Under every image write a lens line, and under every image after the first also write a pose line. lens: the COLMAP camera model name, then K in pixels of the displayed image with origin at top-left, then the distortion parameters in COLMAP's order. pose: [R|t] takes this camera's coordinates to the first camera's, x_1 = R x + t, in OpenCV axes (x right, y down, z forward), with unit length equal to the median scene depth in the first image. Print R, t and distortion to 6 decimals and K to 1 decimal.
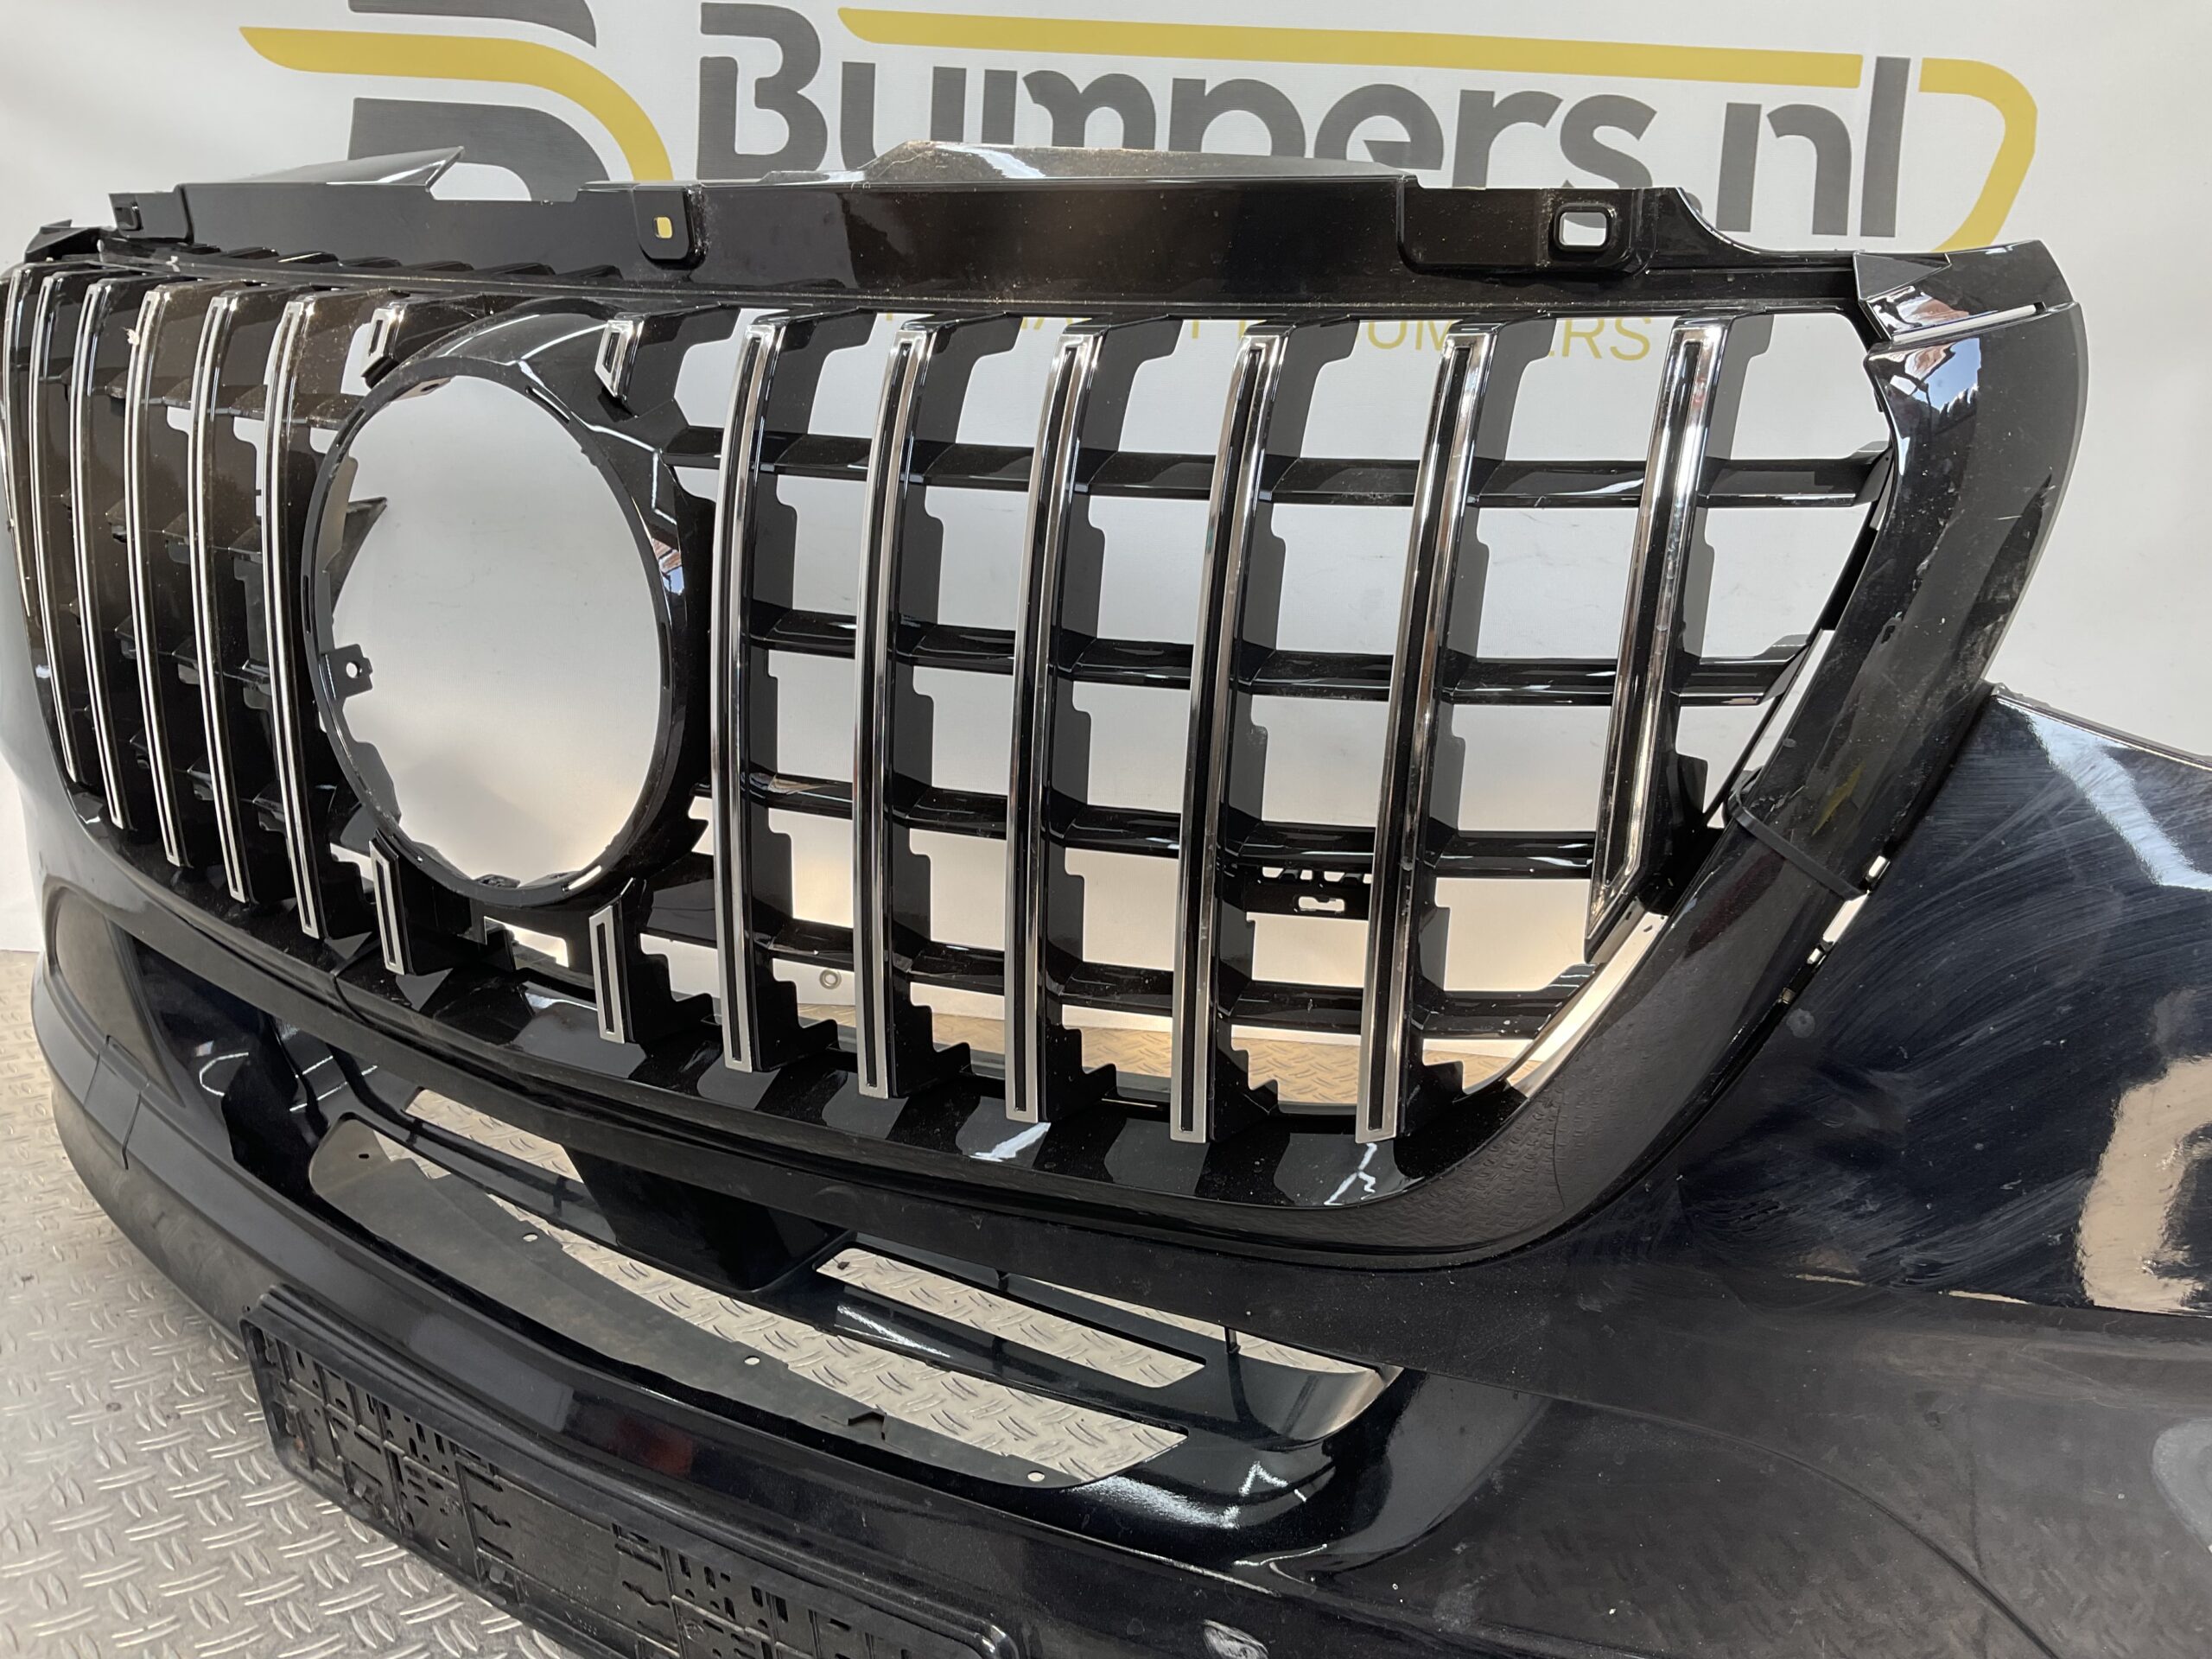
lens RADIAL K [[1867.0, 0, 1104.4], [0, 1867.0, 887.1], [0, 0, 1]] dist [0.080573, -0.150701]
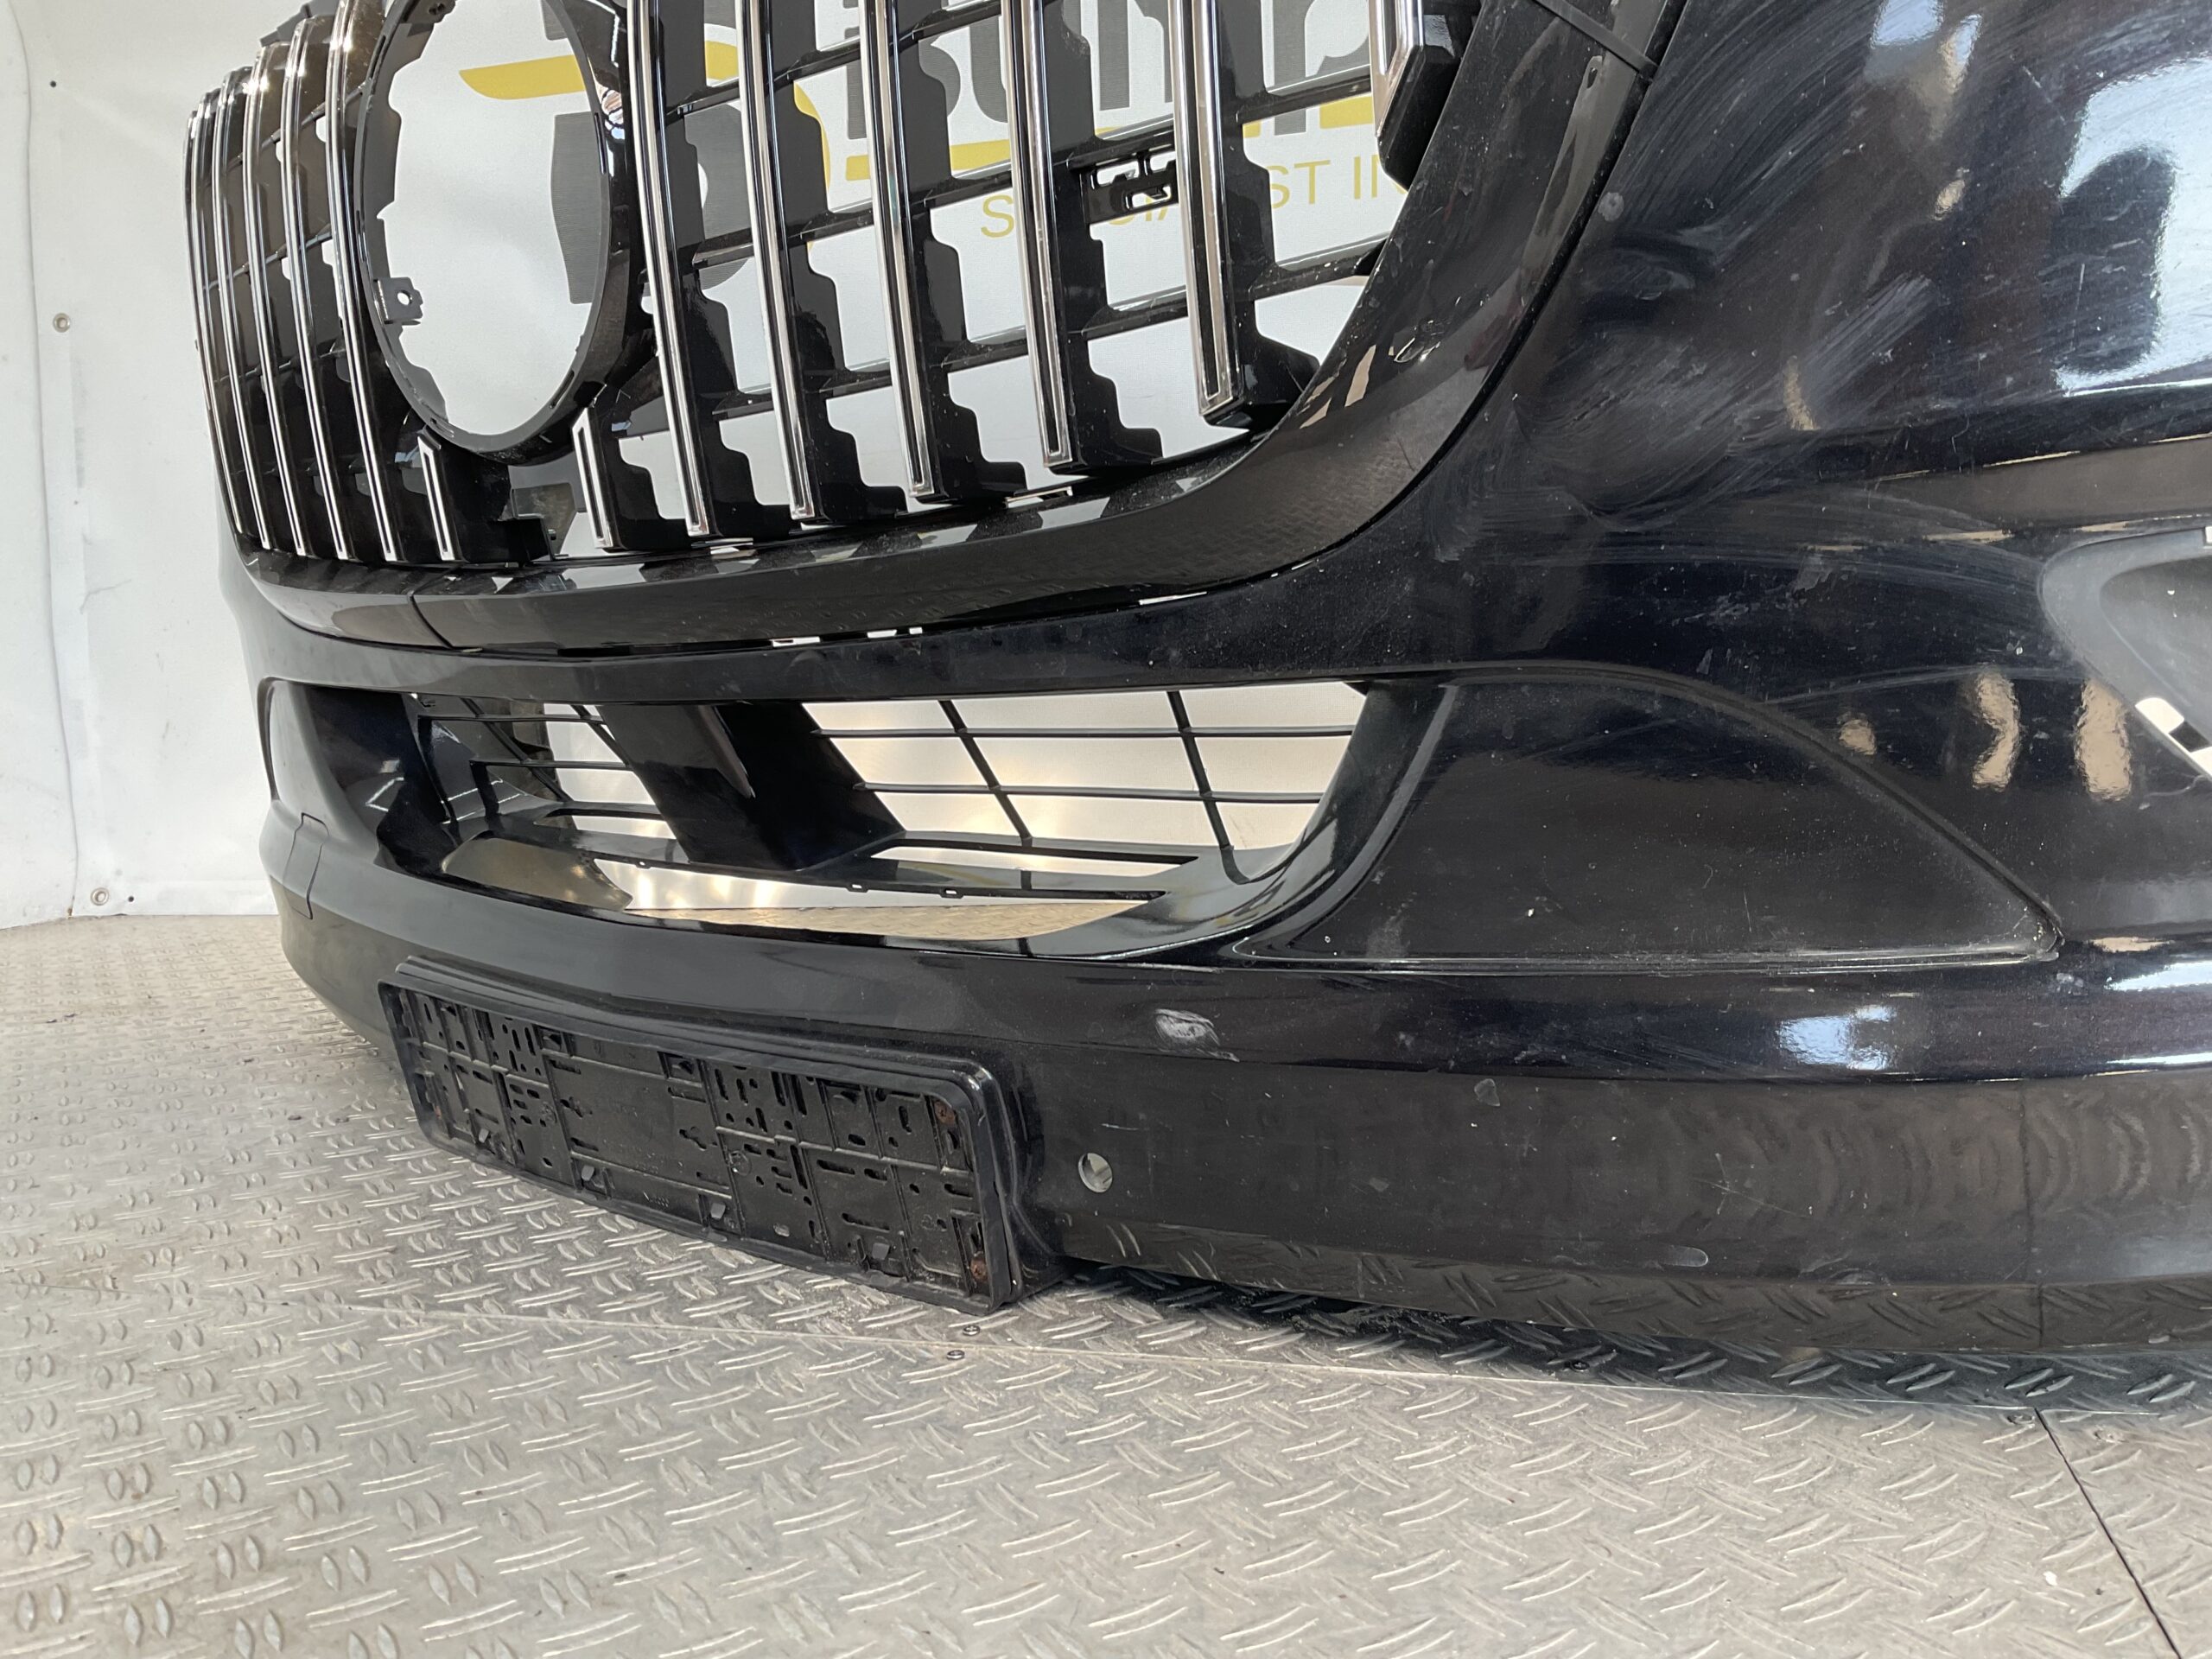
lens RADIAL K [[1859.0, 0, 1109.6], [0, 1859.0, 883.5], [0, 0, 1]] dist [0.151509, -0.271561]
pose [[0.979875, -0.082912, -0.181580, 0.206893], [0.061198, 0.990631, -0.122087, 0.422501], [0.190001, 0.108518, 0.975768, 0.005391]]
